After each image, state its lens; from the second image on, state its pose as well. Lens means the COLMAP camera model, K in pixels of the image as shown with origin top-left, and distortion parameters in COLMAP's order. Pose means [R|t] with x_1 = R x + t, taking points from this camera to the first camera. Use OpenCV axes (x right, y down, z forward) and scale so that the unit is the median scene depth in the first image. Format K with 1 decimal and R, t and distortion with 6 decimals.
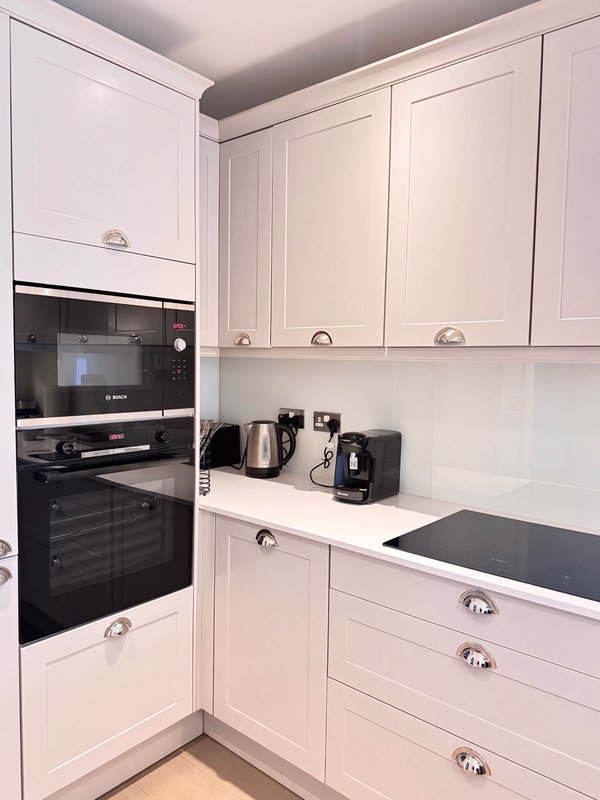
lens RADIAL K [[582.0, 0, 300.0], [0, 582.0, 400.0], [0, 0, 1]] dist [0.038172, -0.001217]
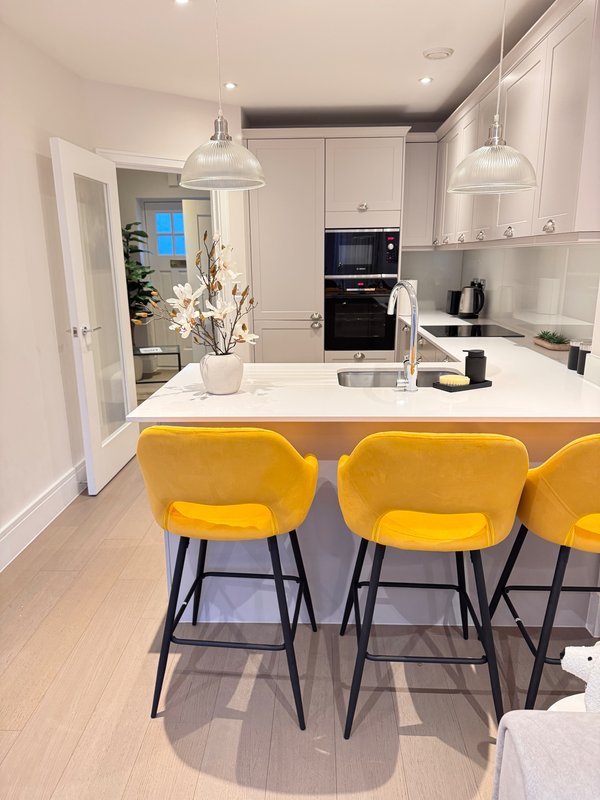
lens RADIAL K [[572.9, 0, 300.0], [0, 572.9, 400.0], [0, 0, 1]] dist [-0.006637, -0.003281]
pose [[0.609453, 0.164308, -0.775610, 1.586515], [-0.027997, 0.982139, 0.186061, 0.102452], [0.792328, -0.091681, 0.603168, -0.818003]]
